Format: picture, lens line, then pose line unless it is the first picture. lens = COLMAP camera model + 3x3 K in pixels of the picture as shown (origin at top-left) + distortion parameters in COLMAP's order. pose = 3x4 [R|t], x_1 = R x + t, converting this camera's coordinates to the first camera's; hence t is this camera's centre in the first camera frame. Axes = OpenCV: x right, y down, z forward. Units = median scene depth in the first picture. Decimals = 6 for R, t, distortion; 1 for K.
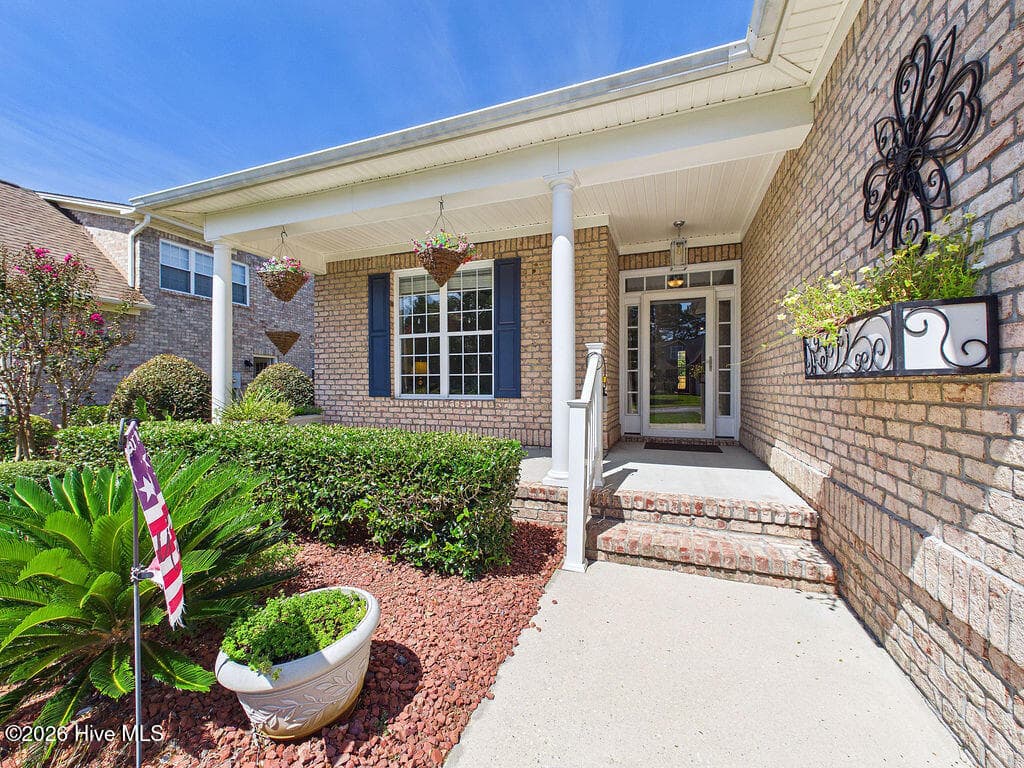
lens RADIAL K [[411.9, 0, 516.5], [0, 411.9, 385.4], [0, 0, 1]] dist [0.003900, -0.000216]
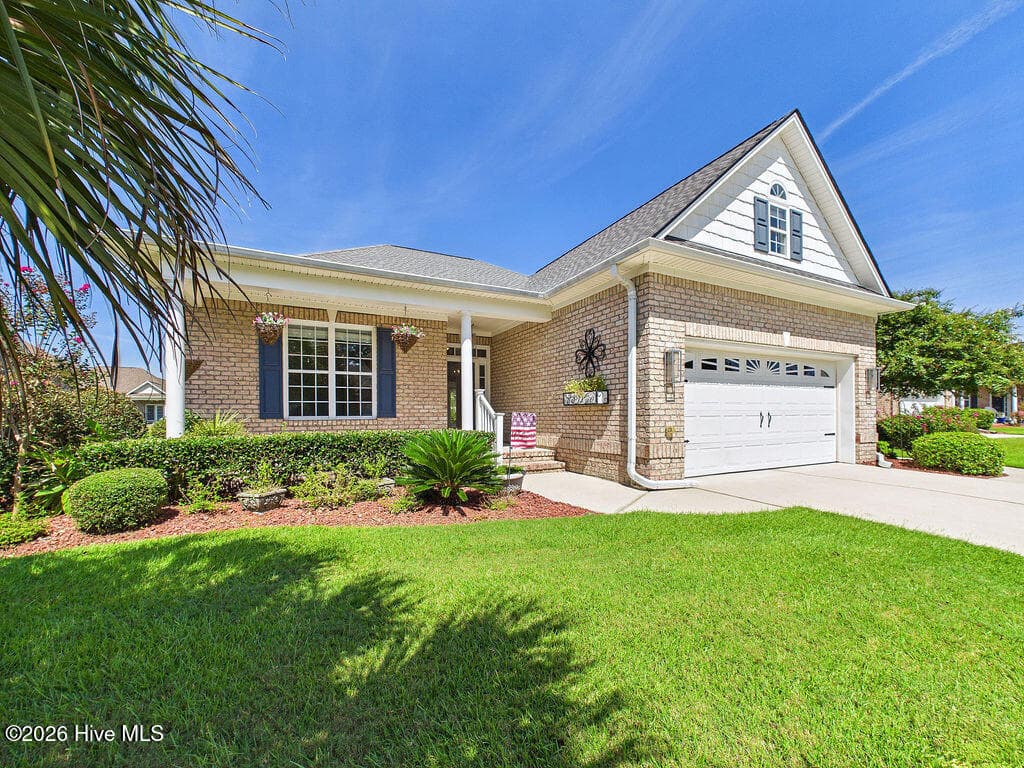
lens RADIAL K [[411.9, 0, 511.7], [0, 411.9, 414.3], [0, 0, 1]] dist [0.003900, -0.000216]
pose [[0.673875, -0.002597, 0.738841, -0.819792], [0.006778, 0.999973, -0.002666, 0.024212], [-0.738815, 0.006804, 0.673874, -0.380963]]
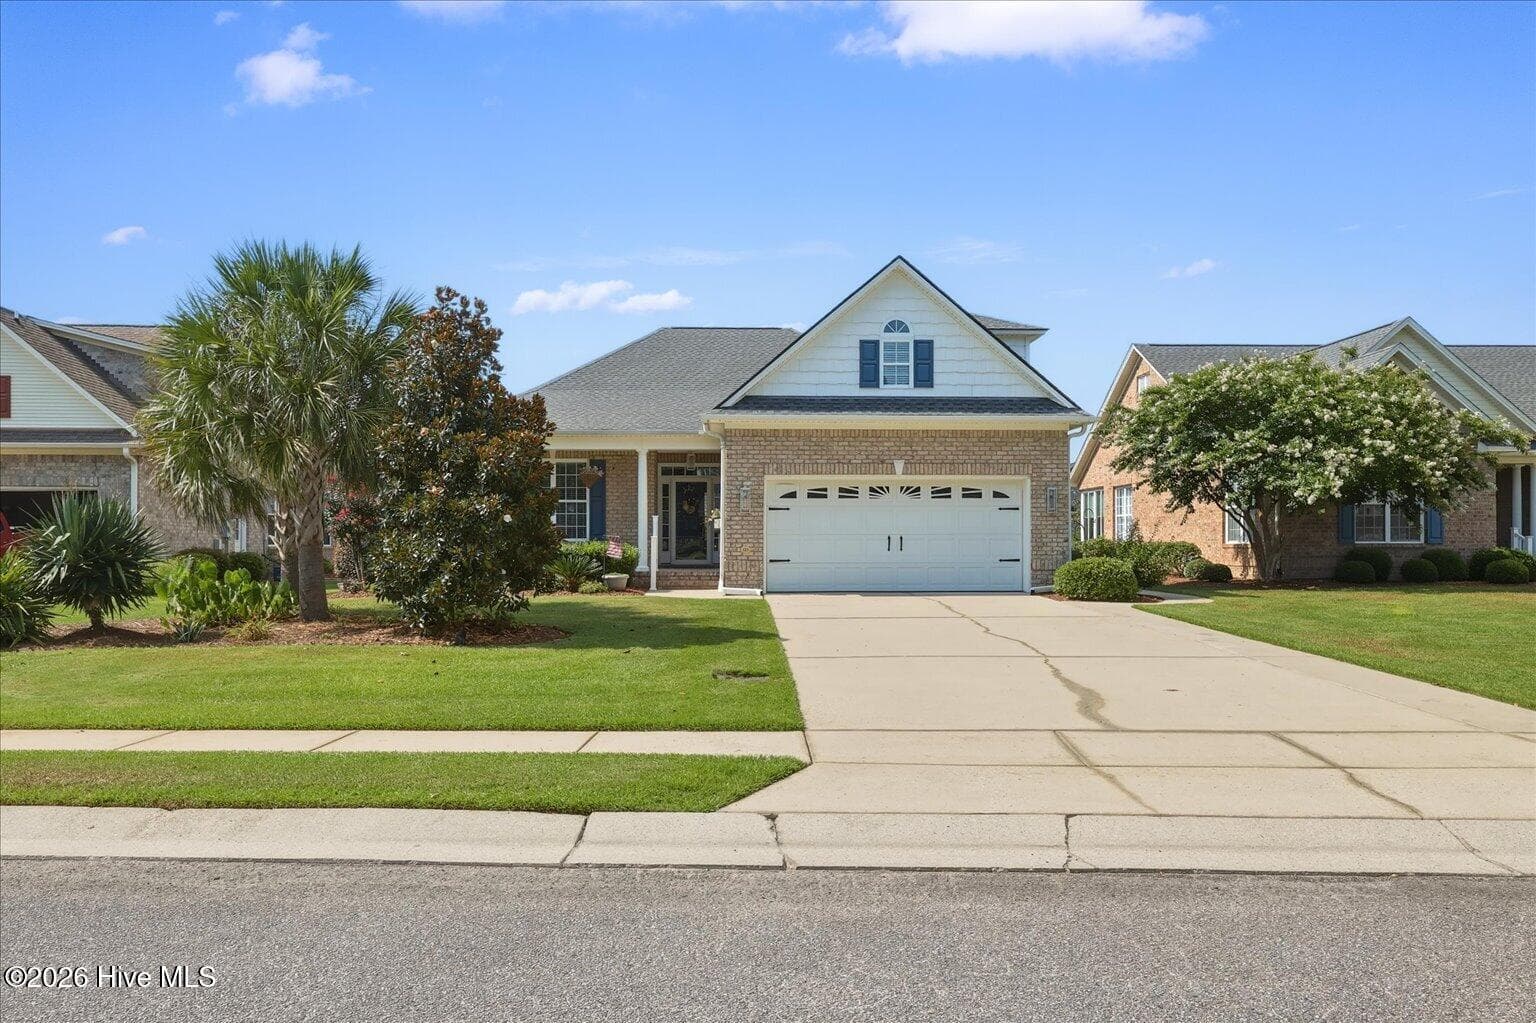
lens RADIAL K [[1093.2, 0, 756.8], [0, 1093.2, 519.6], [0, 0, 1]] dist [0.000748, 0.003224]
pose [[0.926952, 0.009786, 0.375053, -1.082229], [-0.000796, 0.999709, -0.024120, 0.052614], [-0.375180, 0.022059, 0.926689, -3.378018]]
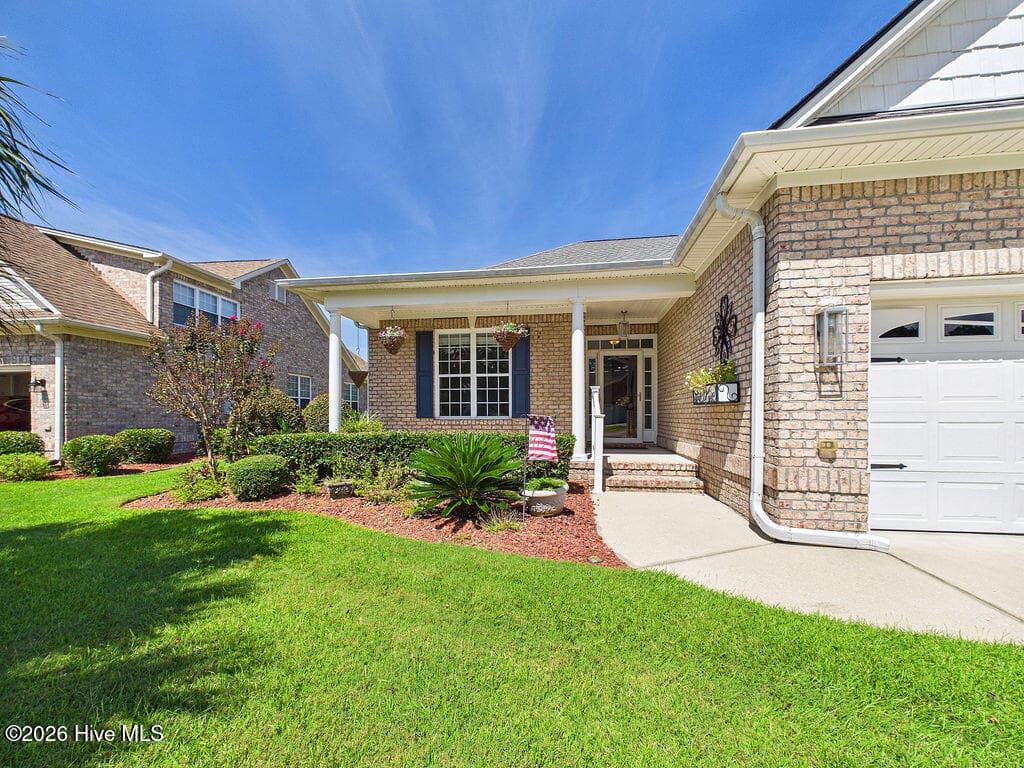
lens RADIAL K [[411.9, 0, 516.2], [0, 411.9, 412.6], [0, 0, 1]] dist [0.003900, -0.000216]
pose [[0.978219, -0.000597, 0.207574, -0.345566], [0.001512, 0.999990, -0.004246, 0.016329], [-0.207569, 0.004467, 0.978210, -0.485365]]
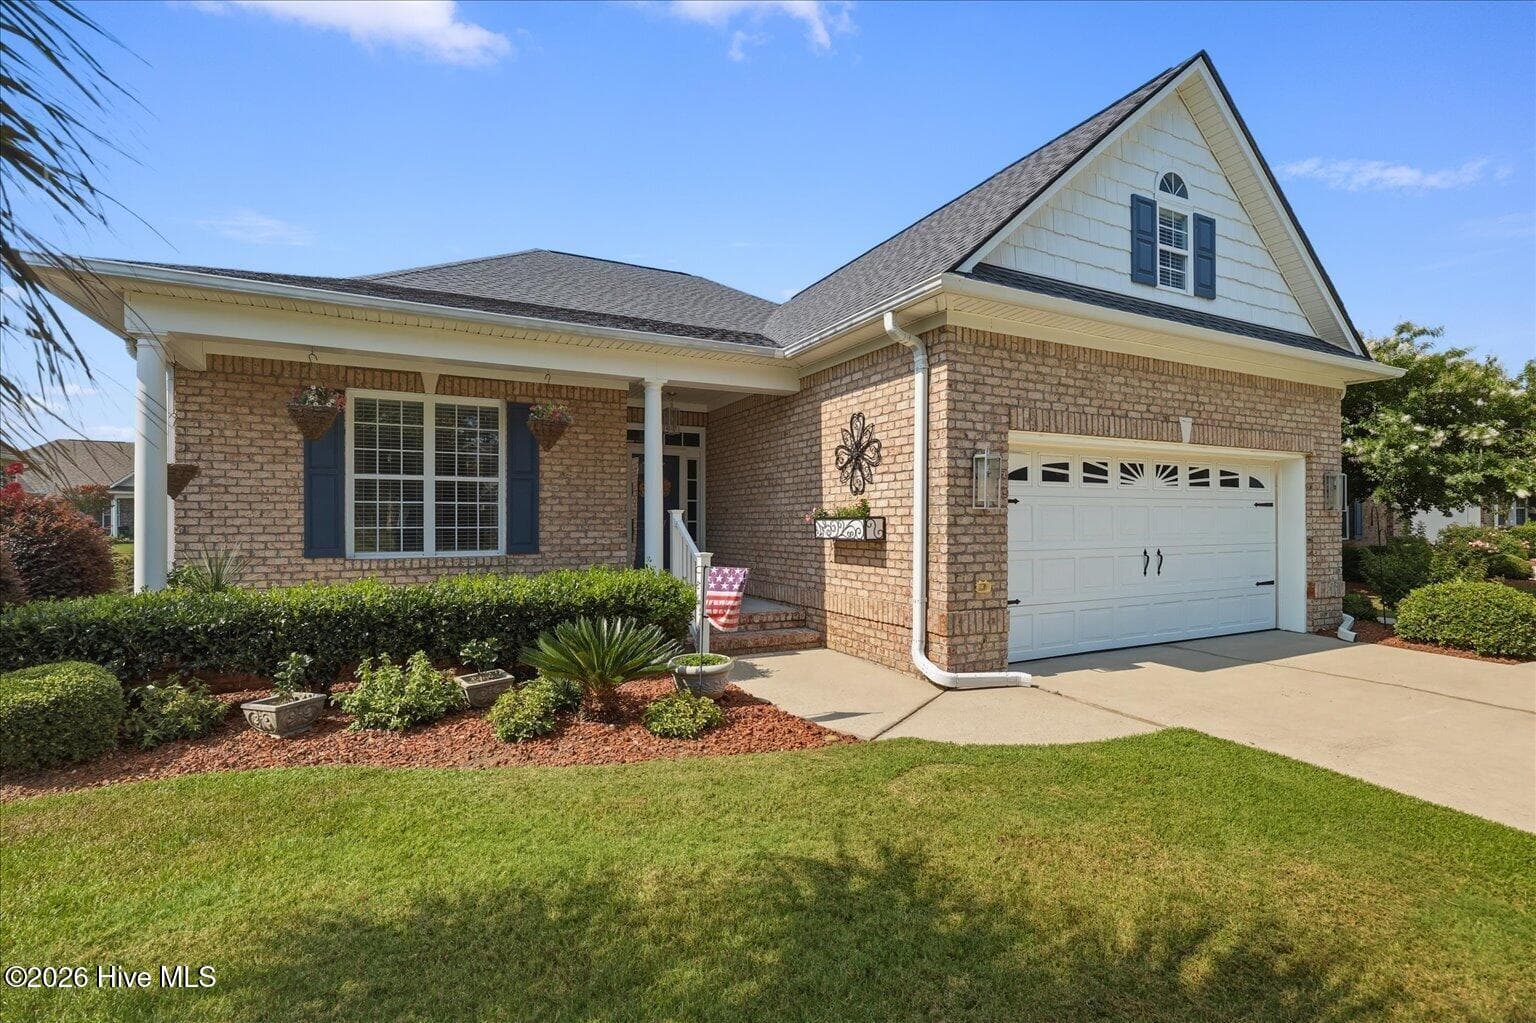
lens RADIAL K [[694.7, 0, 774.6], [0, 694.7, 514.6], [0, 0, 1]] dist [0.004510, -0.000627]
pose [[0.669476, 0.006637, 0.742804, -0.773049], [0.000752, 0.999954, -0.009612, -0.039271], [-0.742833, 0.006993, 0.669440, -0.449024]]
